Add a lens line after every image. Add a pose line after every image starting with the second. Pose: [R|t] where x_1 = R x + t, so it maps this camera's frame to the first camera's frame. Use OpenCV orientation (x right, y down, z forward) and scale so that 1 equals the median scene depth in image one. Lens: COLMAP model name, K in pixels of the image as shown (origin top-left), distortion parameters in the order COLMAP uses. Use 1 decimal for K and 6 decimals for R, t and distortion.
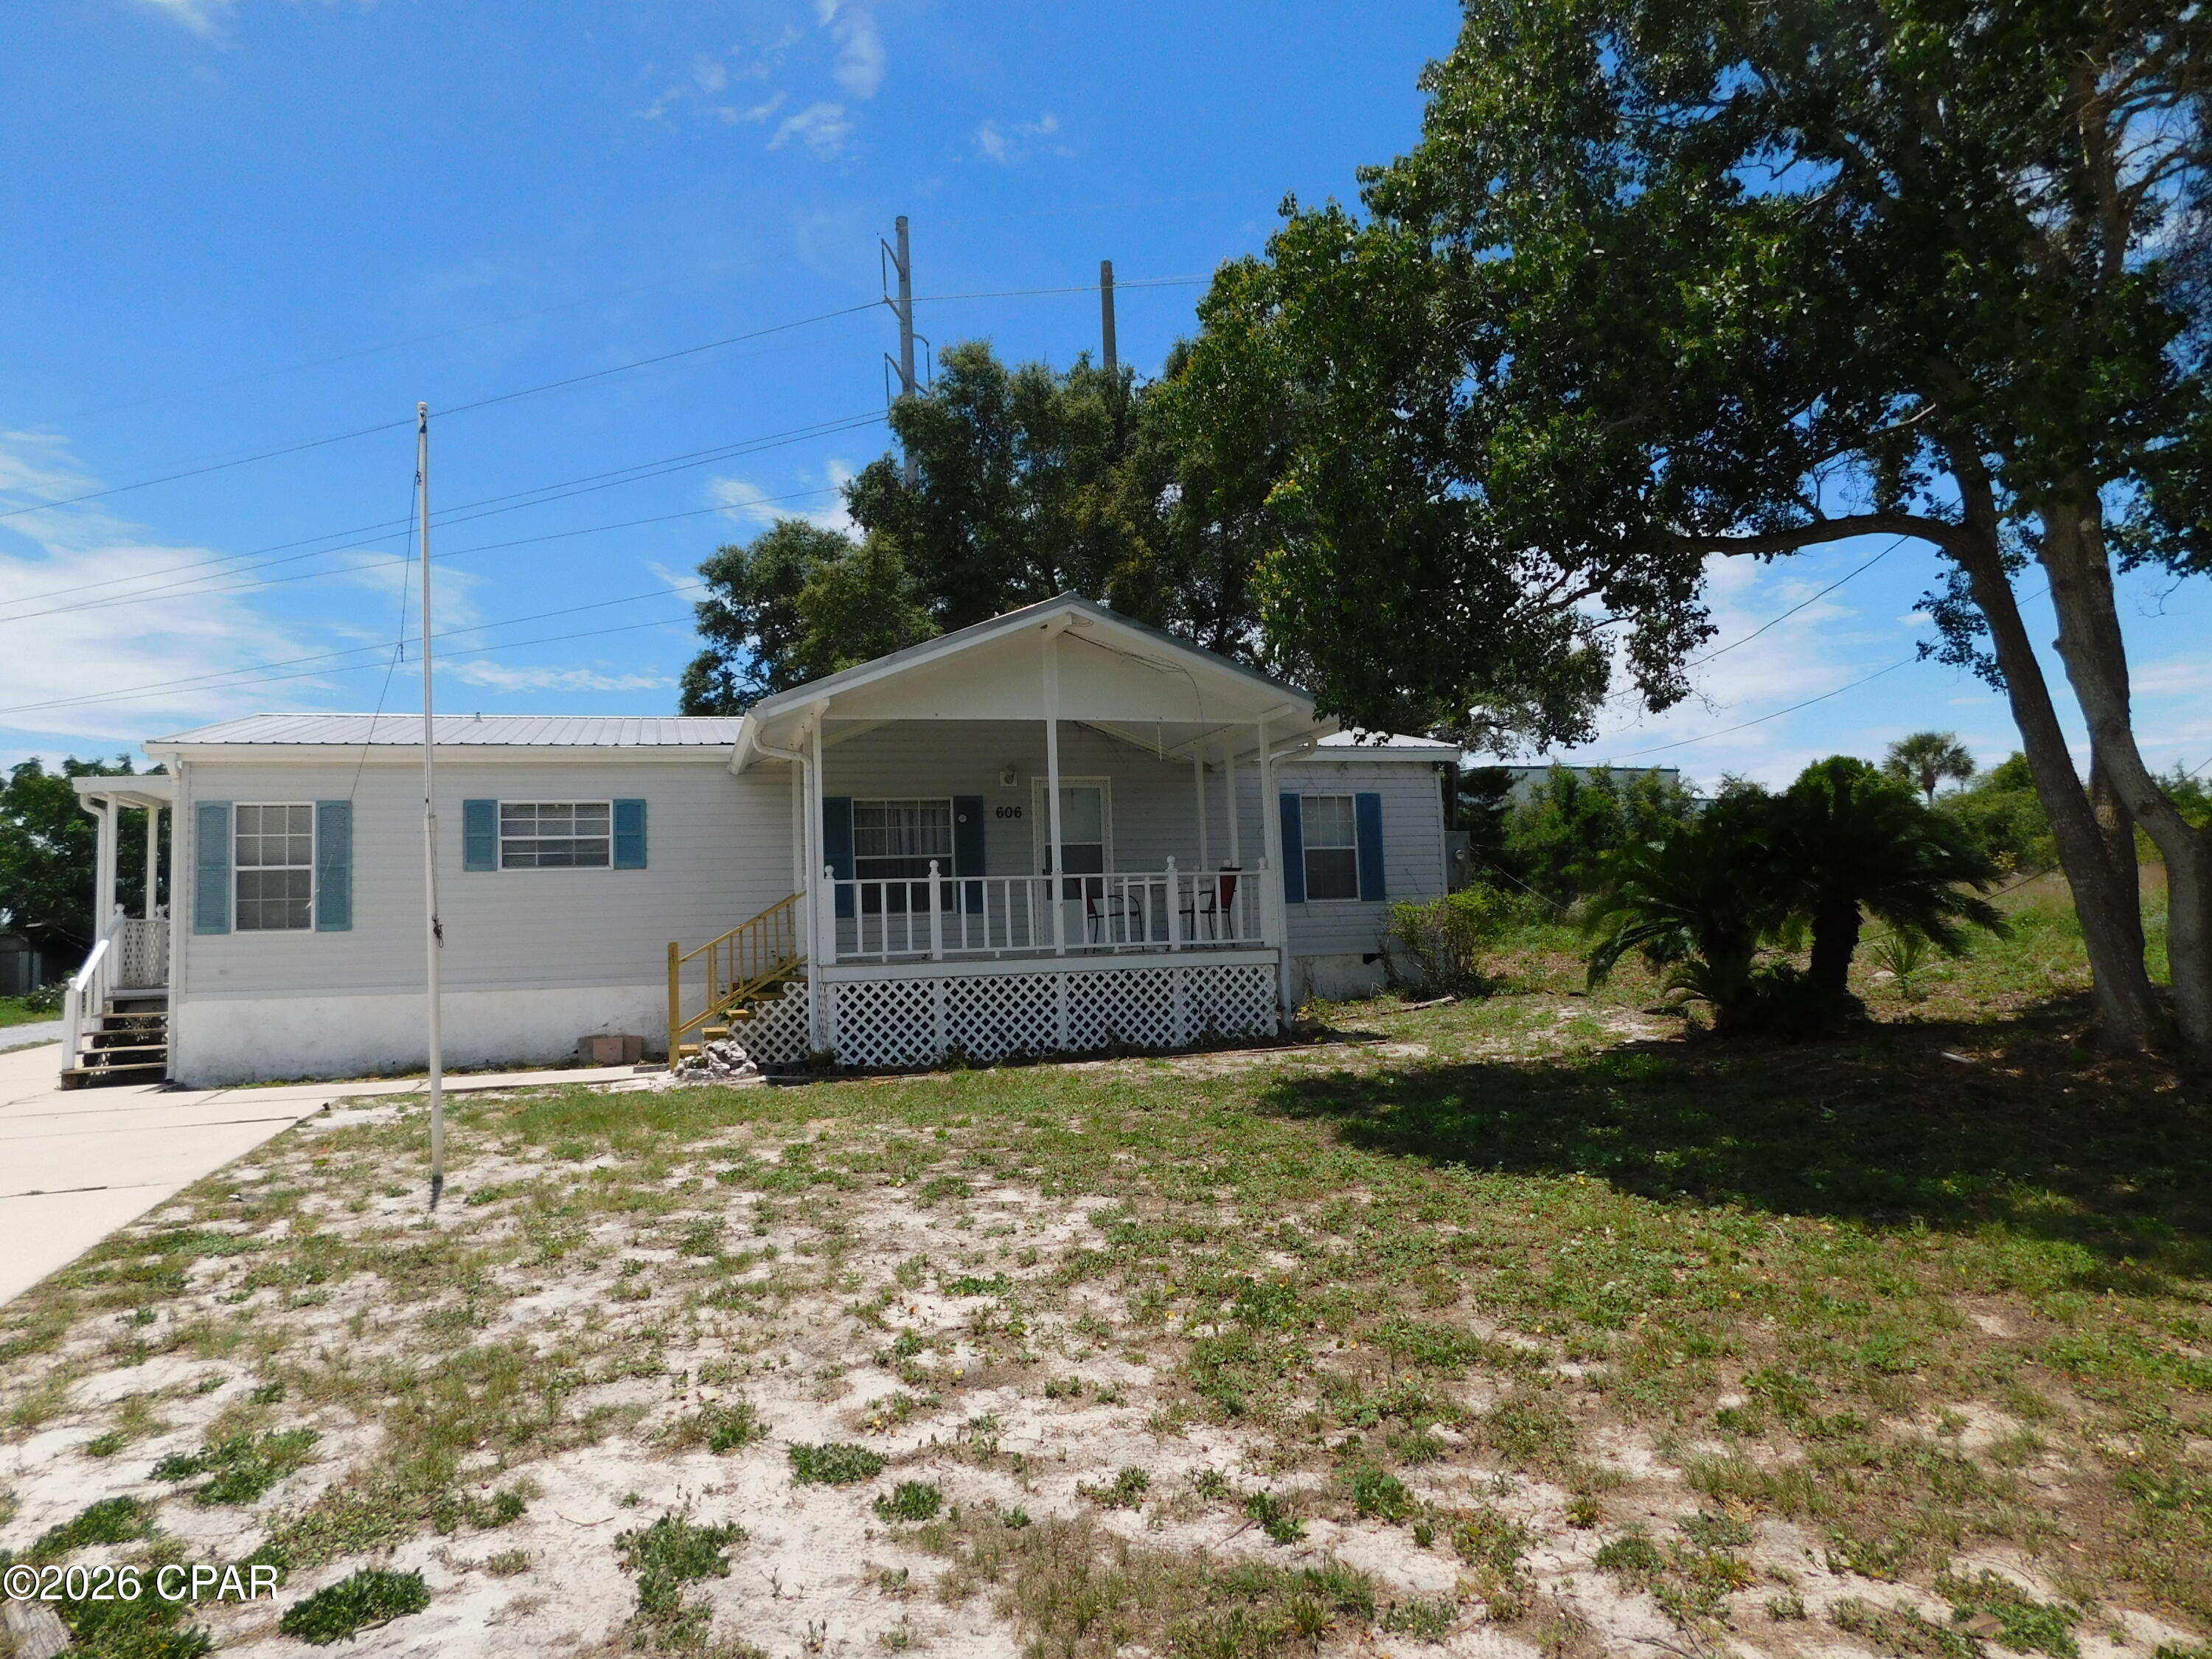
lens RADIAL K [[1458.6, 0, 1077.6], [0, 1458.6, 821.2], [0, 0, 1]] dist [-0.033409, -0.000453]
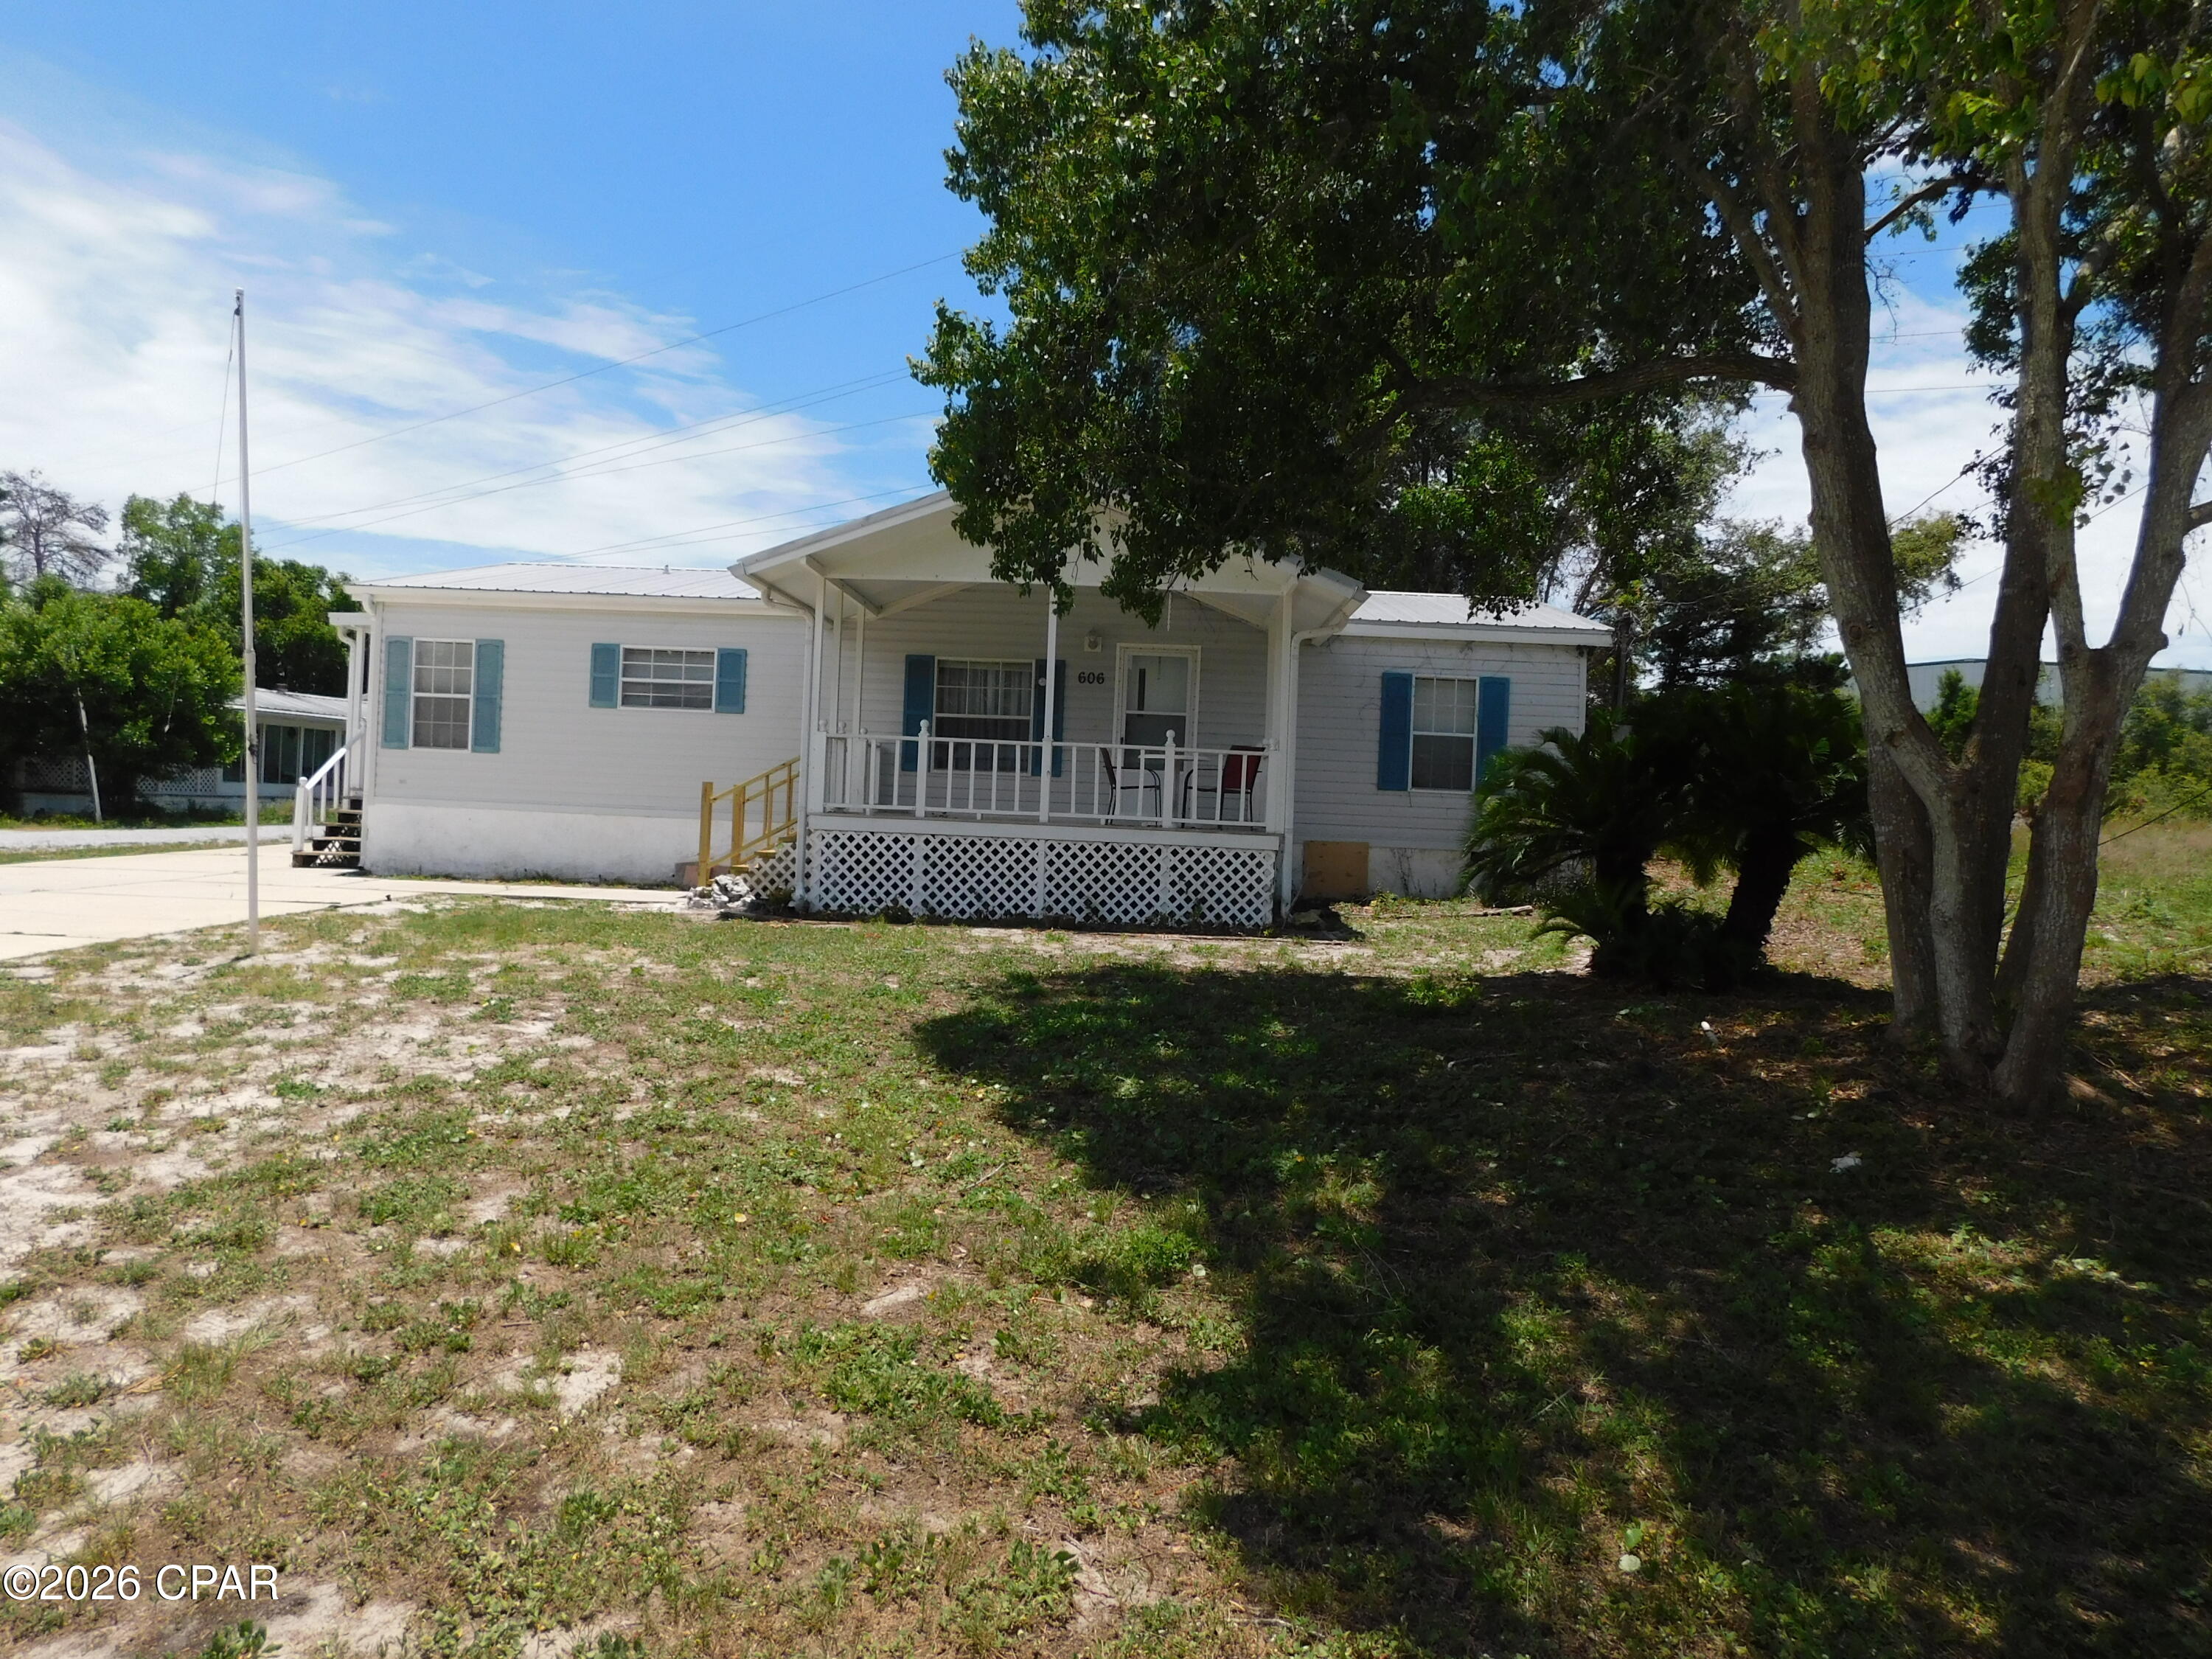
lens RADIAL K [[1458.6, 0, 1077.6], [0, 1458.6, 821.2], [0, 0, 1]] dist [-0.033409, -0.000453]
pose [[0.938291, 0.080828, -0.336270, 0.336559], [-0.050309, 0.993863, 0.098514, -0.008016], [0.342169, -0.075518, 0.936599, 0.072718]]
